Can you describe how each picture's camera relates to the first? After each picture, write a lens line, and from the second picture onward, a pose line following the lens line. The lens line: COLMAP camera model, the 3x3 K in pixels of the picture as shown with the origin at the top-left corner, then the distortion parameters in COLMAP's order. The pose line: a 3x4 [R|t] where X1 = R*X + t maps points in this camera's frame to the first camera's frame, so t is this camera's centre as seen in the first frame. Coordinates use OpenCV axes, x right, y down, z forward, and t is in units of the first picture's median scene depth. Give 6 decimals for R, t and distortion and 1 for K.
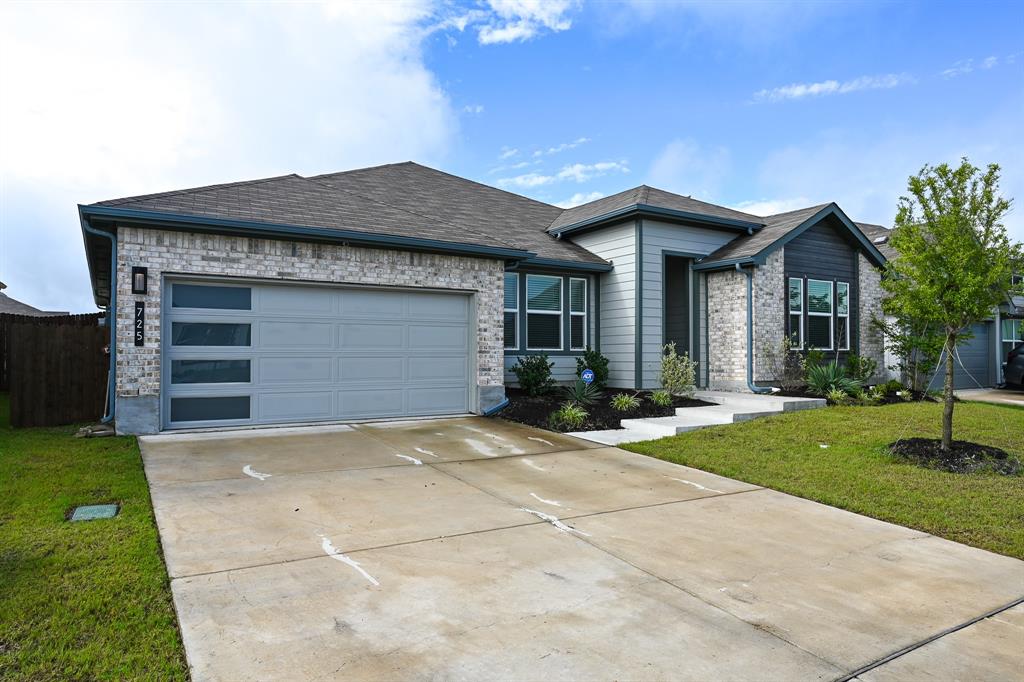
lens RADIAL K [[643.6, 0, 515.4], [0, 643.6, 337.7], [0, 0, 1]] dist [-0.001595, 0.000602]
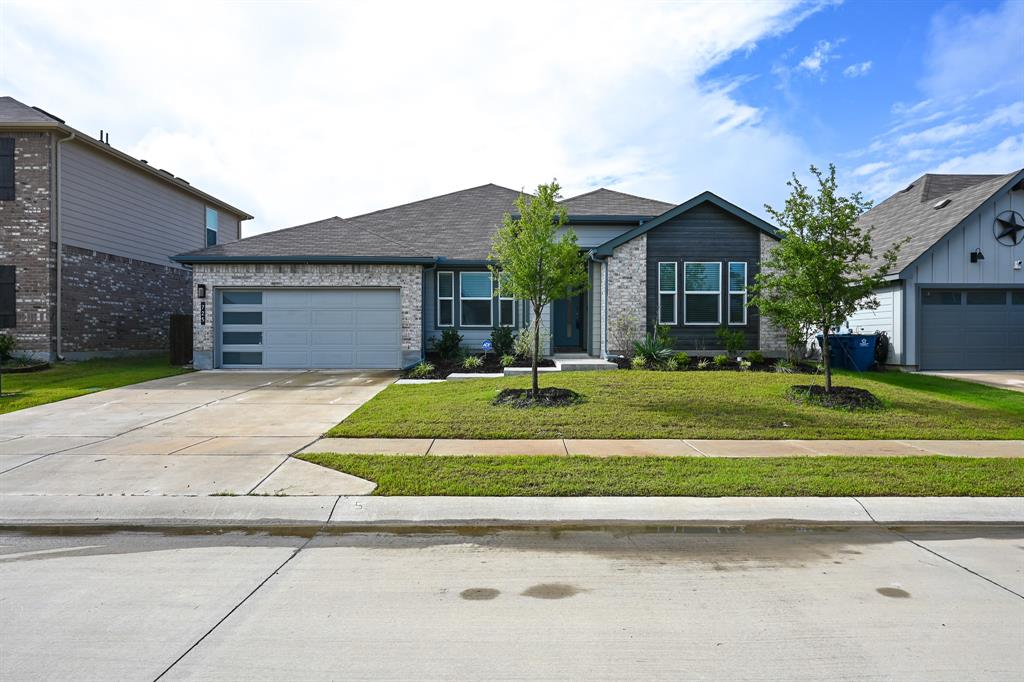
lens RADIAL K [[643.6, 0, 515.4], [0, 643.6, 337.7], [0, 0, 1]] dist [-0.001595, 0.000602]
pose [[0.861123, 0.000494, -0.508396, 0.967945], [0.012444, 0.999679, 0.022049, 0.016822], [0.508244, -0.025313, 0.860841, -0.162711]]
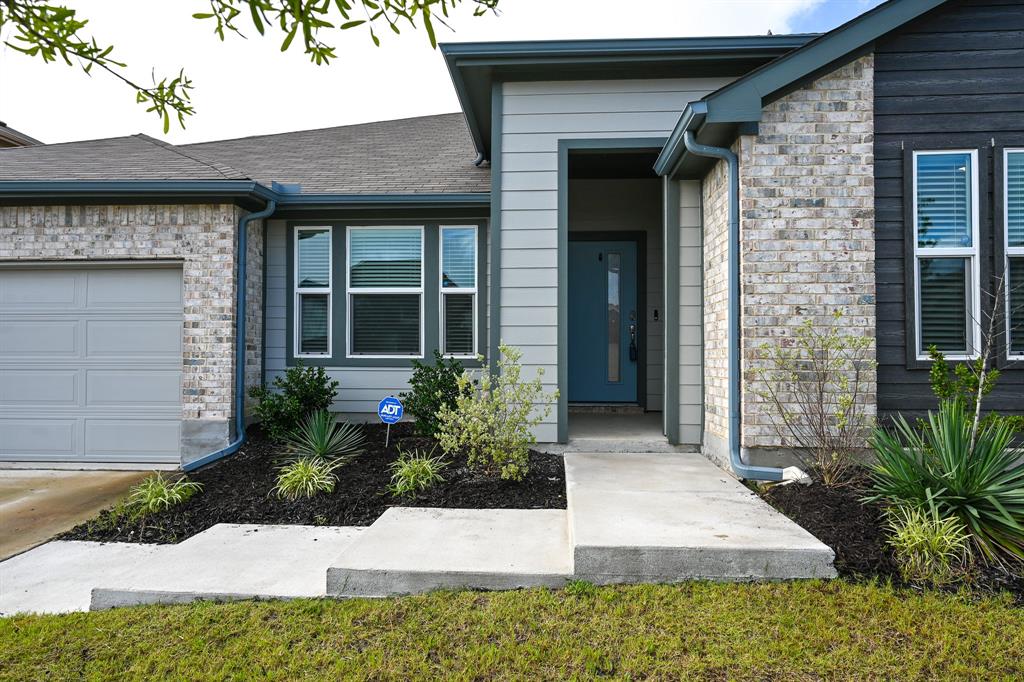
lens RADIAL K [[628.5, 0, 508.7], [0, 628.5, 340.3], [0, 0, 1]] dist [-0.002260, 0.000067]
pose [[0.815767, -0.011363, -0.578269, 0.540473], [0.013830, 0.999904, -0.000137, 0.006558], [0.578215, -0.007886, 0.815846, 0.727760]]
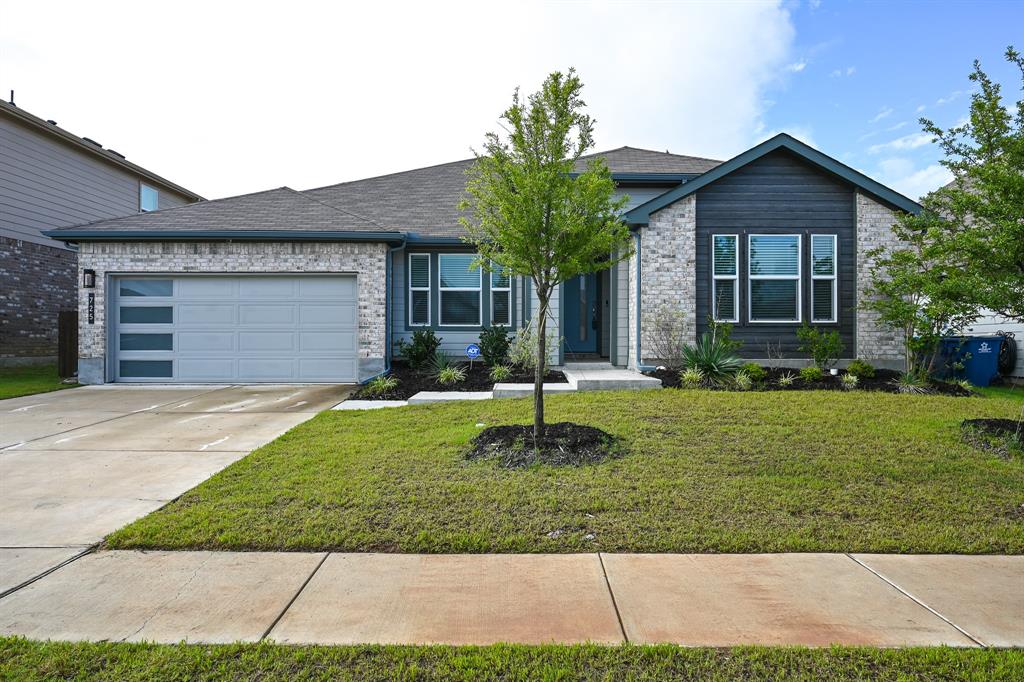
lens RADIAL K [[629.8, 0, 511.9], [0, 629.8, 337.0], [0, 0, 1]] dist [-0.002324, -0.000359]
pose [[0.855748, -0.003642, -0.517379, 0.760104], [0.013016, 0.999810, 0.014491, 0.027549], [0.517228, -0.019135, 0.855634, 0.212601]]
